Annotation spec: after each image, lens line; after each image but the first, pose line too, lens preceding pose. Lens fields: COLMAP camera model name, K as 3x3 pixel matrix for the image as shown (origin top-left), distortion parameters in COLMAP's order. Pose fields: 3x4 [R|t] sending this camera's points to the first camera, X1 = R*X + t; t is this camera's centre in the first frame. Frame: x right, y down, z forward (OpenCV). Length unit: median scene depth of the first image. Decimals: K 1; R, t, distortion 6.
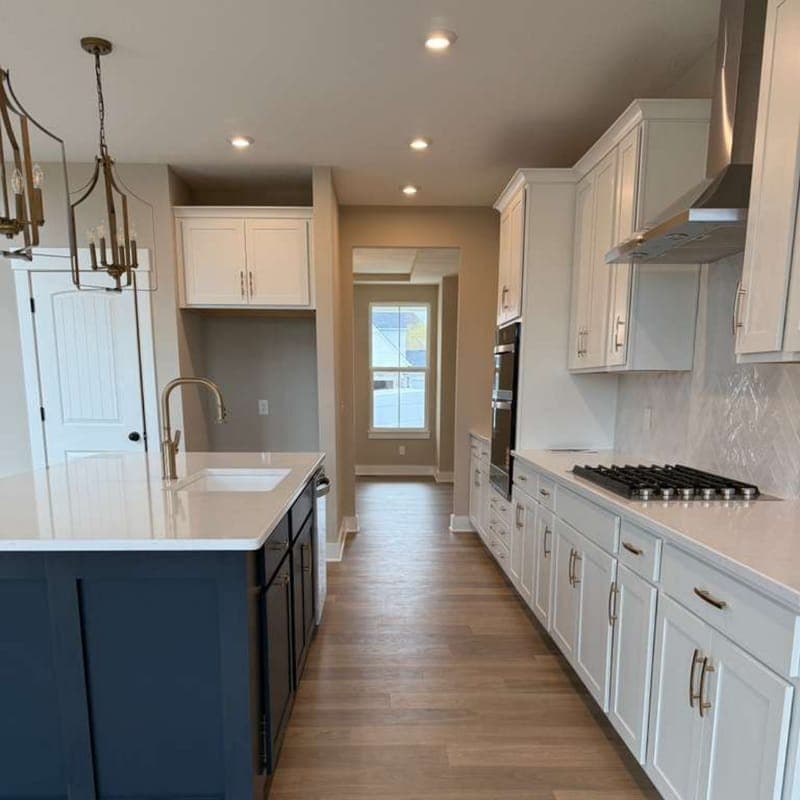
lens RADIAL K [[934.1, 0, 400.0], [0, 934.1, 400.0], [0, 0, 1]] dist [0.150453, -0.376246]
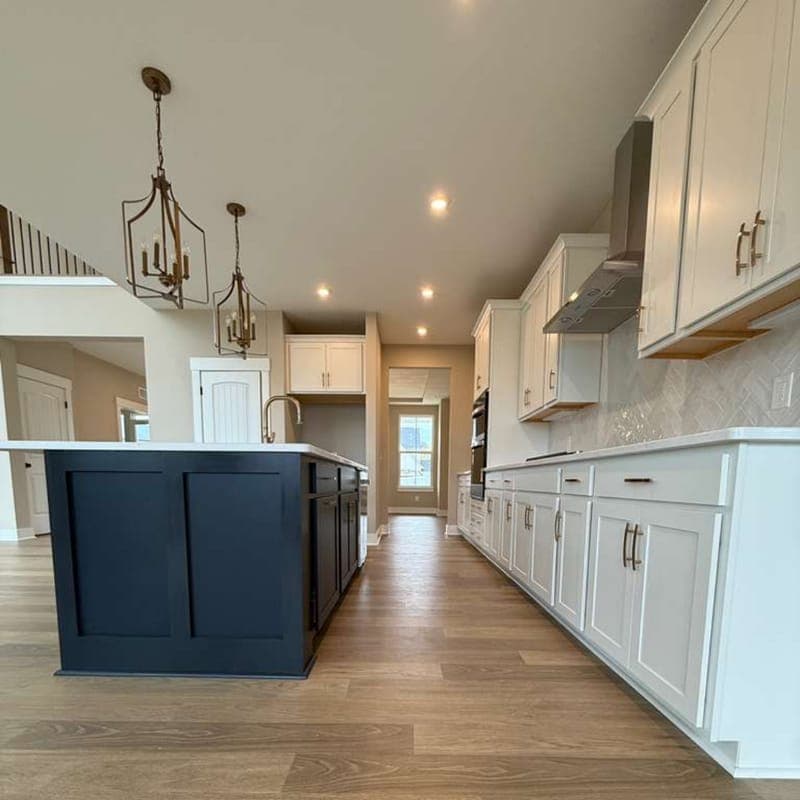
lens RADIAL K [[524.1, 0, 399.5], [0, 524.1, 430.0], [0, 0, 1]] dist [0.002047, -0.001033]
pose [[0.999365, 0.007117, -0.034916, 0.005045], [-0.011119, 0.993212, -0.115784, 0.091450], [0.033855, 0.116099, 0.992660, 0.094851]]
